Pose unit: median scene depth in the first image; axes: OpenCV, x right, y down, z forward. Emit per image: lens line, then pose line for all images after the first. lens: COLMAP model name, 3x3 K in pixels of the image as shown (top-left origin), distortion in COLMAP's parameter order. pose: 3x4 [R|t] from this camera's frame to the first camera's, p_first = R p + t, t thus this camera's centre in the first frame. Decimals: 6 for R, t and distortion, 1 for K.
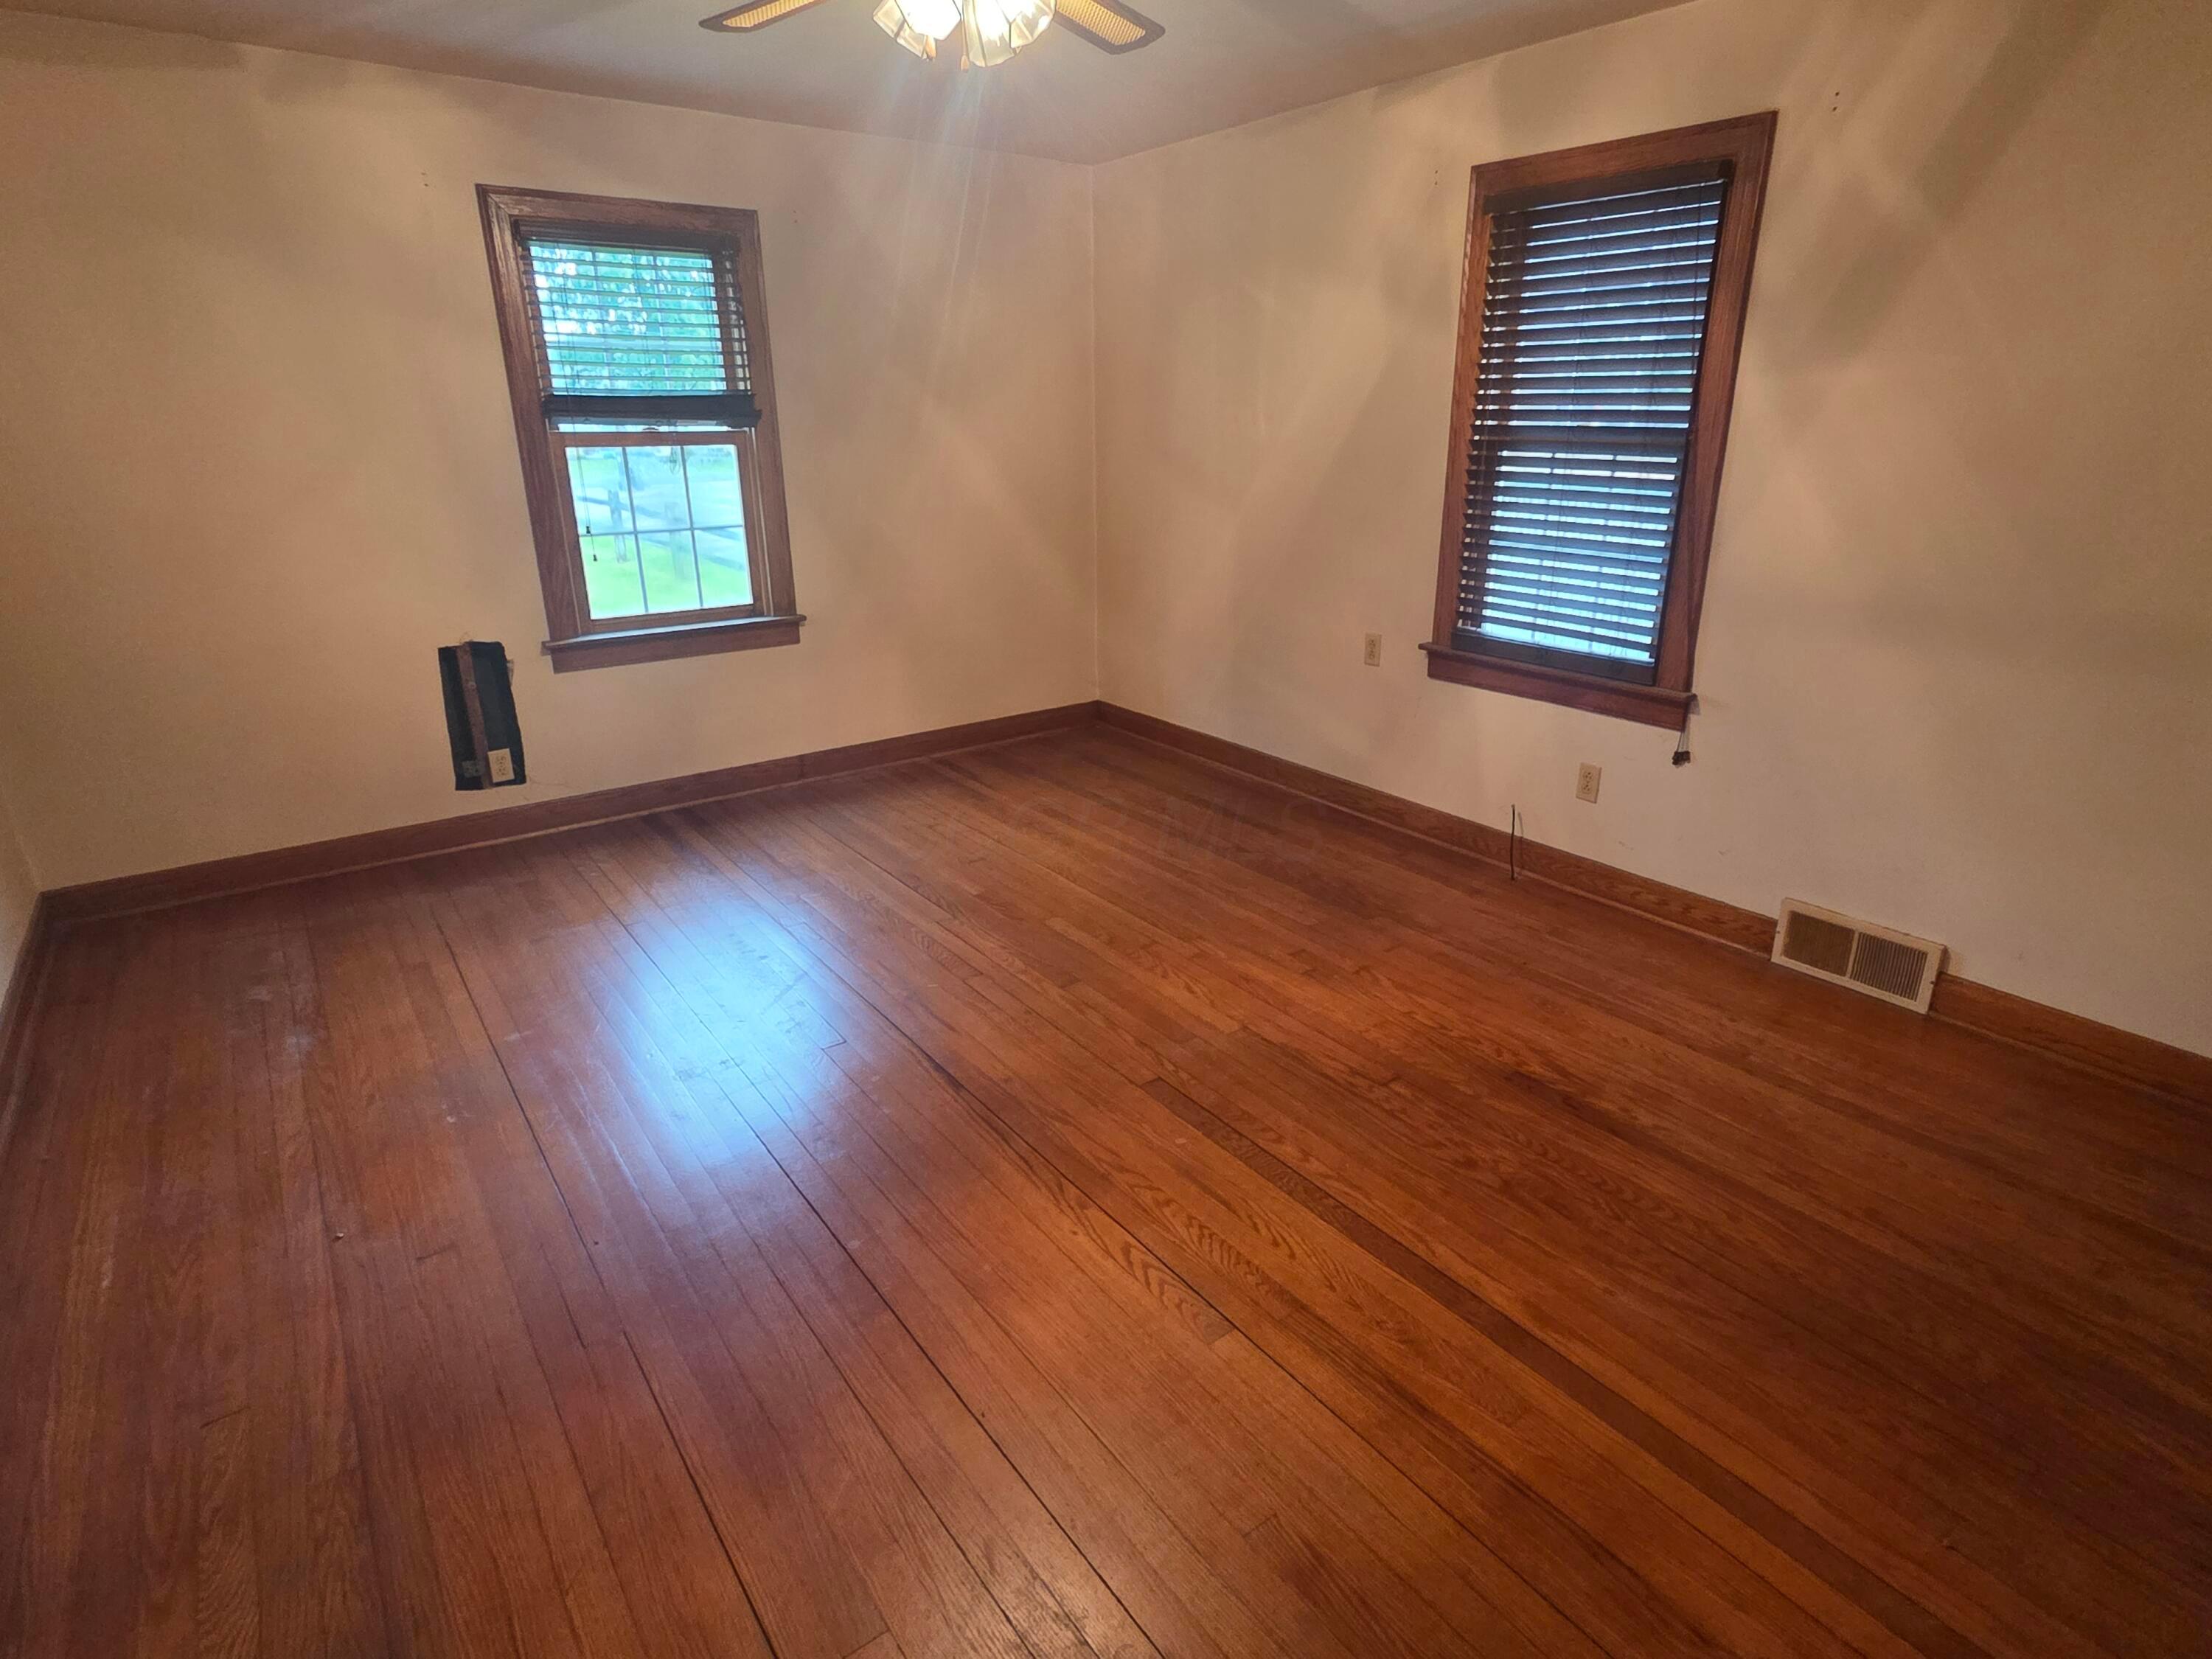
lens RADIAL K [[1173.7, 0, 1141.6], [0, 1173.7, 821.6], [0, 0, 1]] dist [-0.000398, -0.000458]
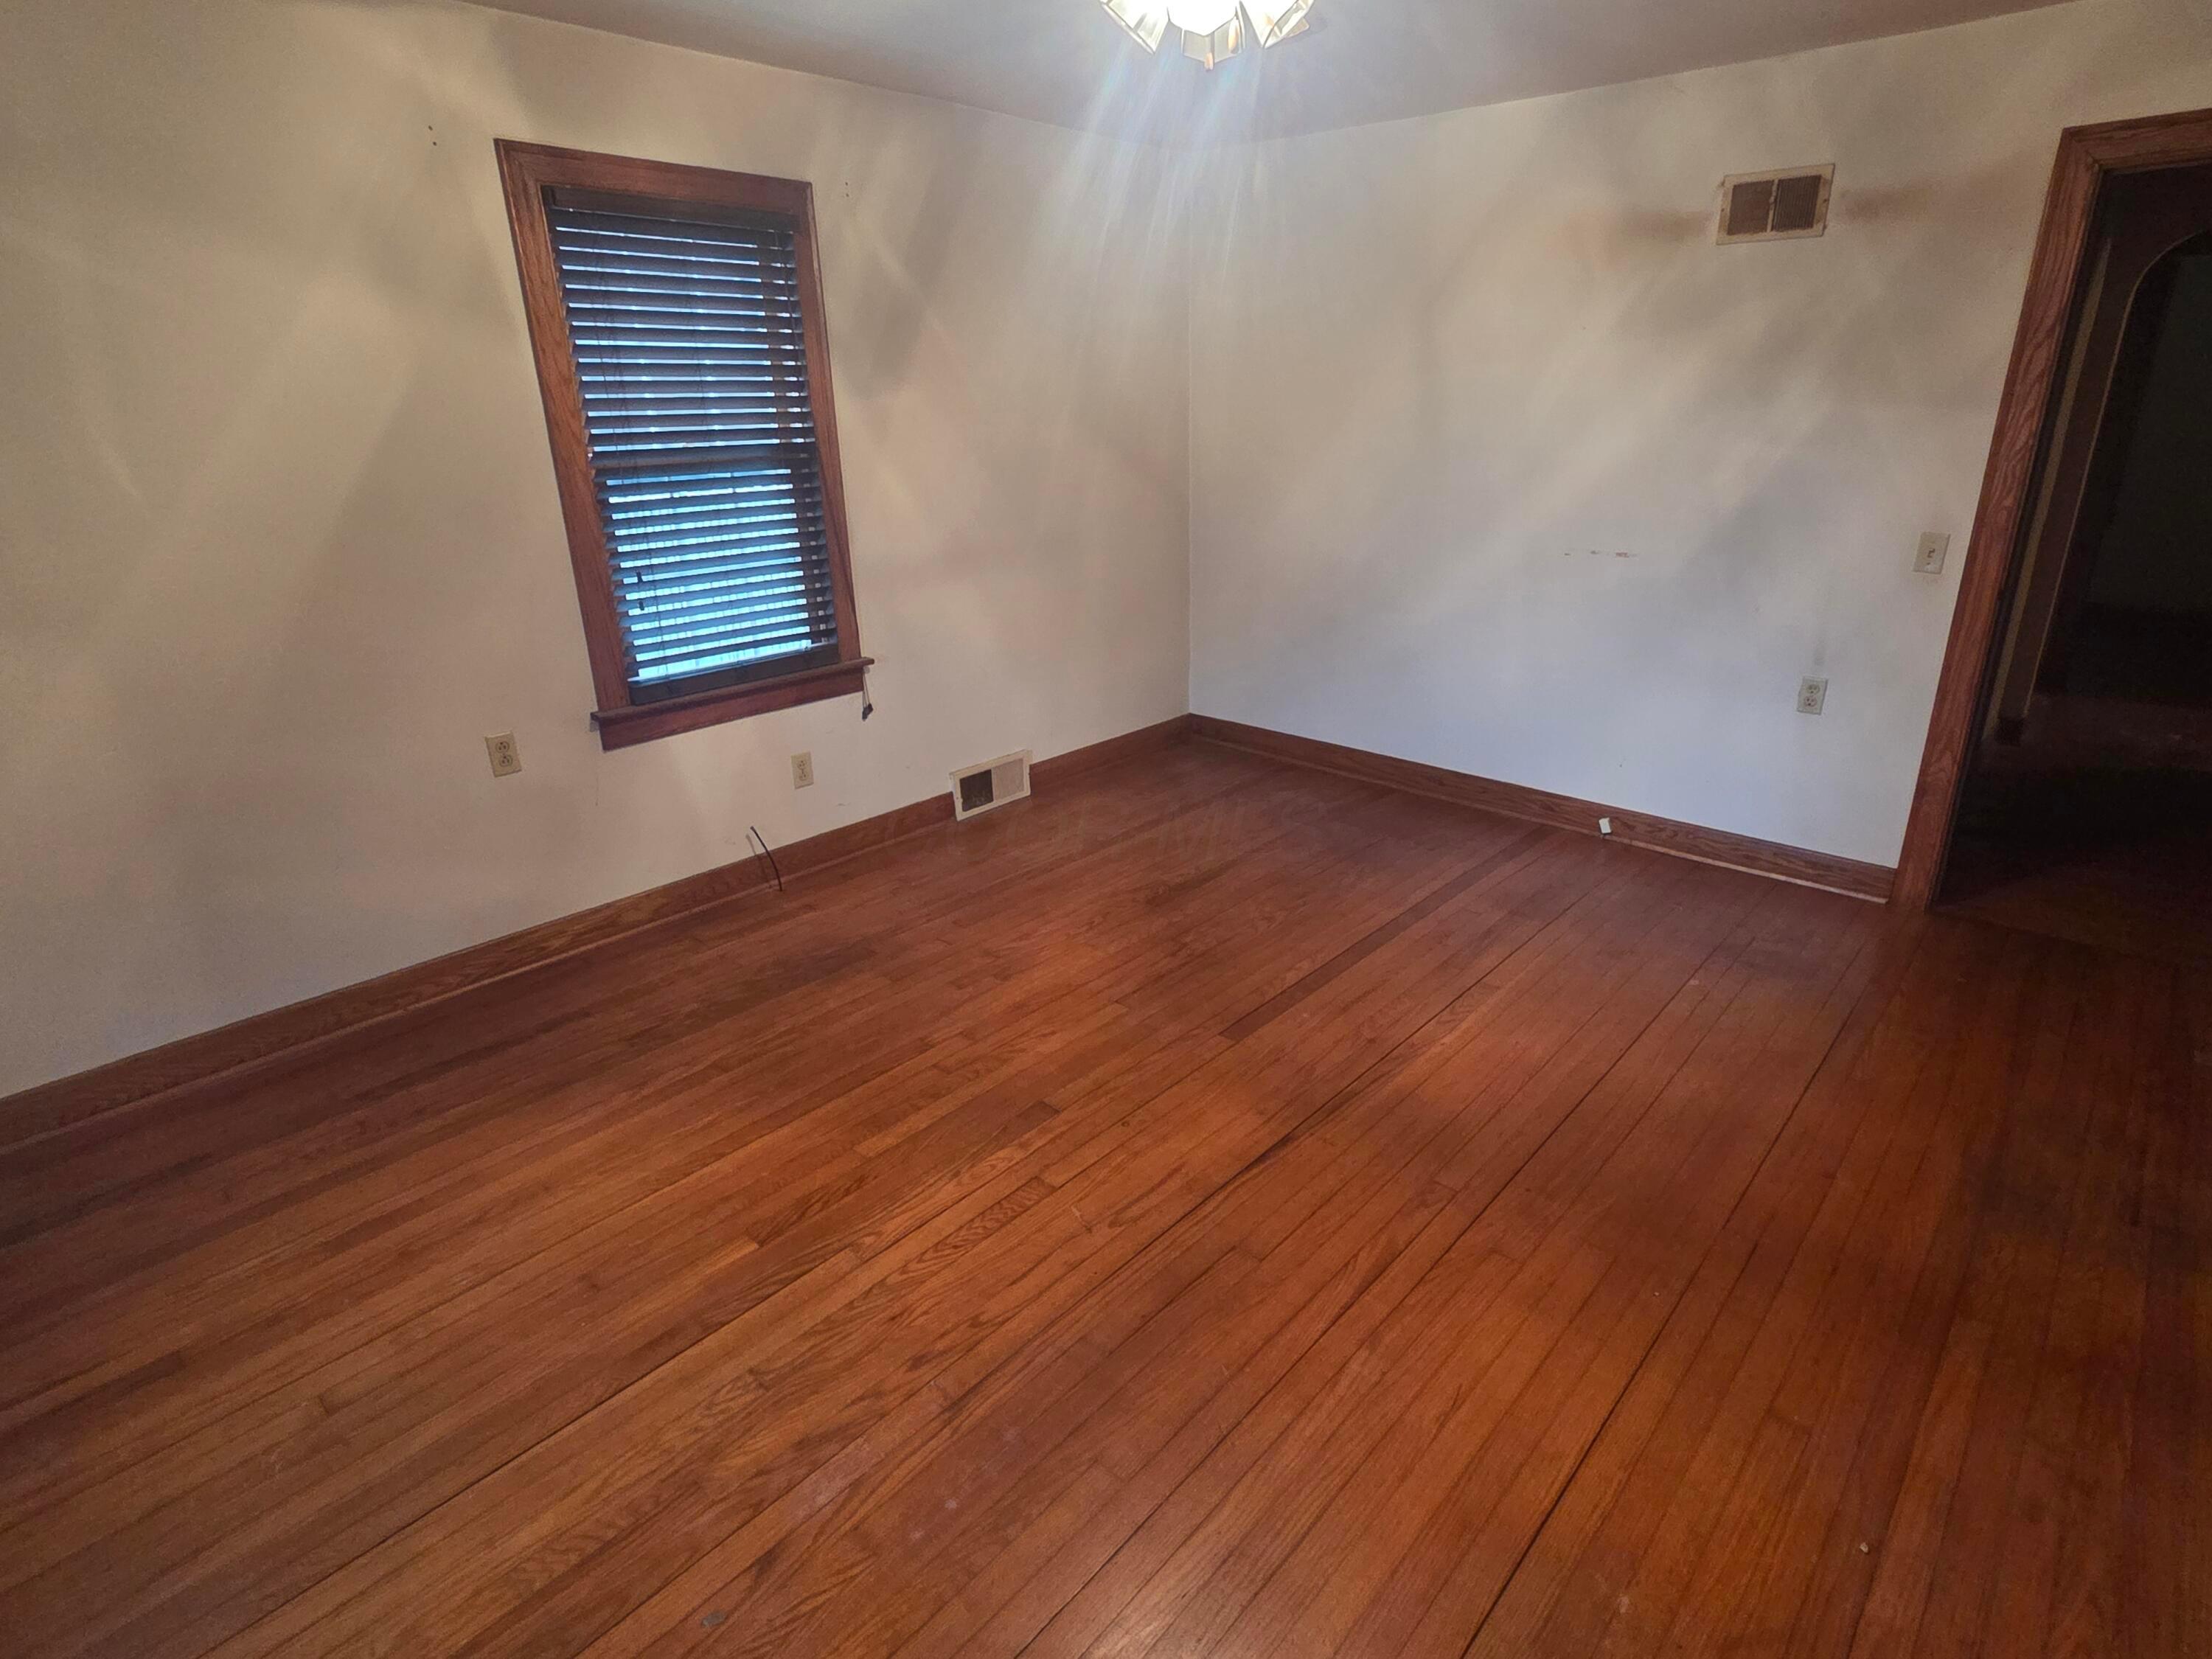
lens RADIAL K [[1169.2, 0, 1138.1], [0, 1169.2, 824.1], [0, 0, 1]] dist [-0.002378, 0.001102]
pose [[-0.199969, -0.340779, 0.918630, -0.808714], [0.336674, 0.856581, 0.391049, -0.361145], [-0.920143, 0.387477, -0.056558, 0.930401]]
